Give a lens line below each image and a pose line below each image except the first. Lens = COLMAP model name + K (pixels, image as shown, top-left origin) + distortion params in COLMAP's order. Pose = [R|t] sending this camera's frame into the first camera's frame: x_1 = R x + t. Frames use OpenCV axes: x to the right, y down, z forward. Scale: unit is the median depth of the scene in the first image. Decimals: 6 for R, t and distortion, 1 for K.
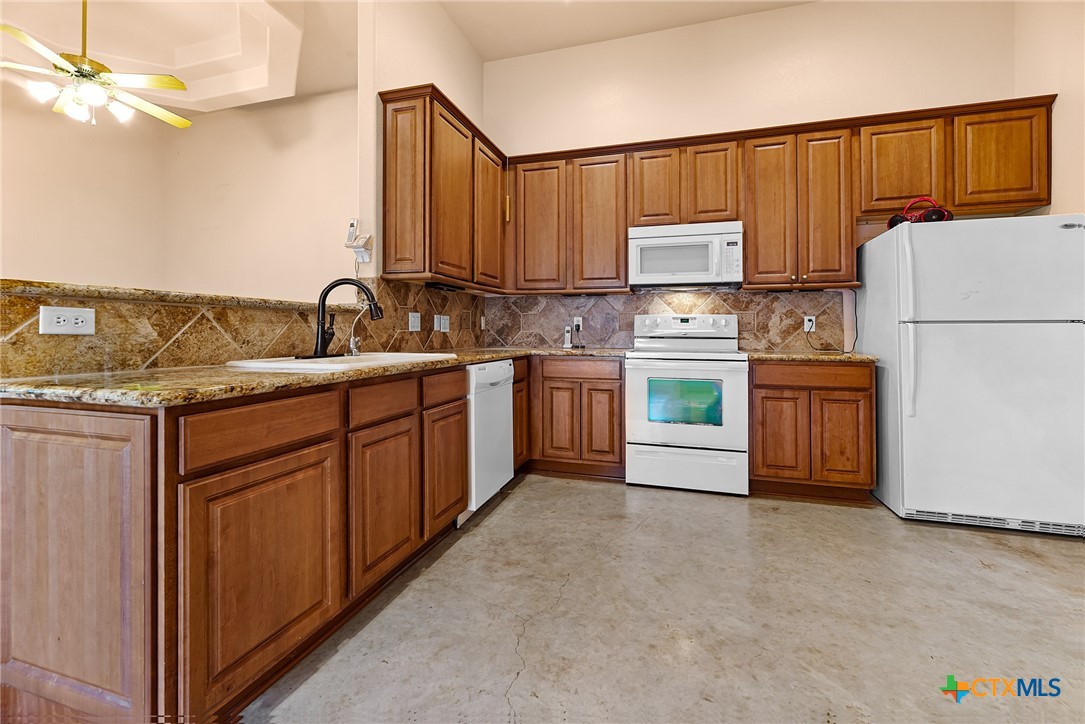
lens RADIAL K [[438.5, 0, 554.7], [0, 438.5, 328.1], [0, 0, 1]] dist [-0.000230, -0.000028]
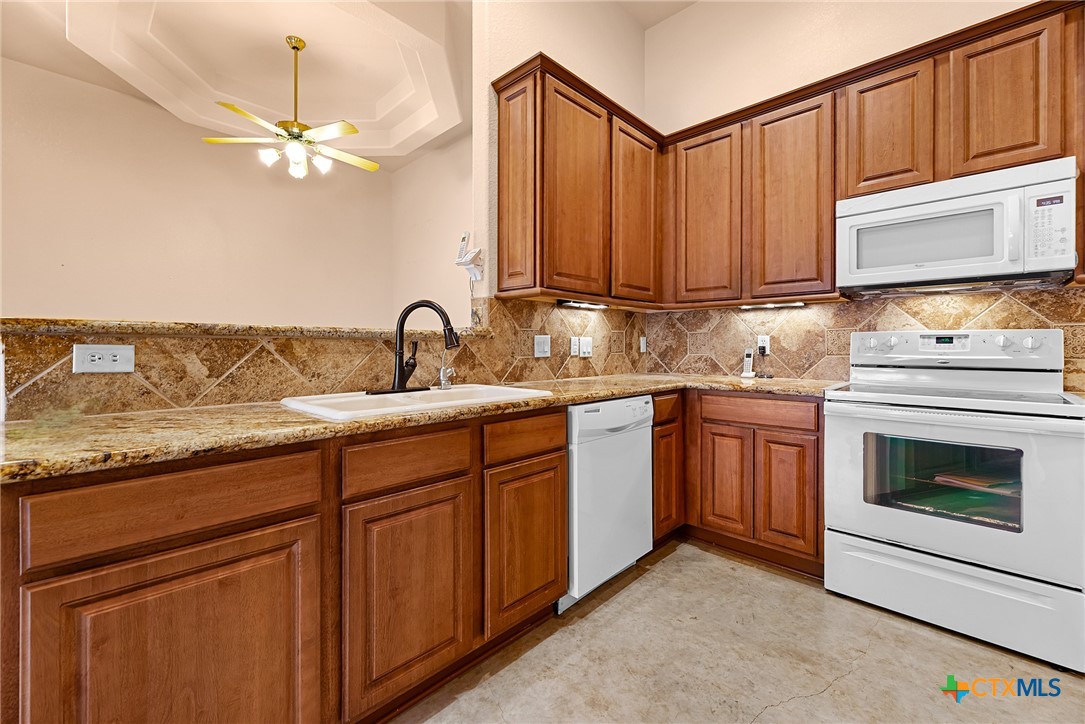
lens RADIAL K [[447.3, 0, 566.8], [0, 447.3, 351.2], [0, 0, 1]] dist [0.001651, -0.000042]
pose [[0.900653, -0.000069, -0.434538, 0.111566], [0.007177, 0.999866, 0.014717, -0.018079], [0.434479, -0.016374, 0.900533, 0.245222]]
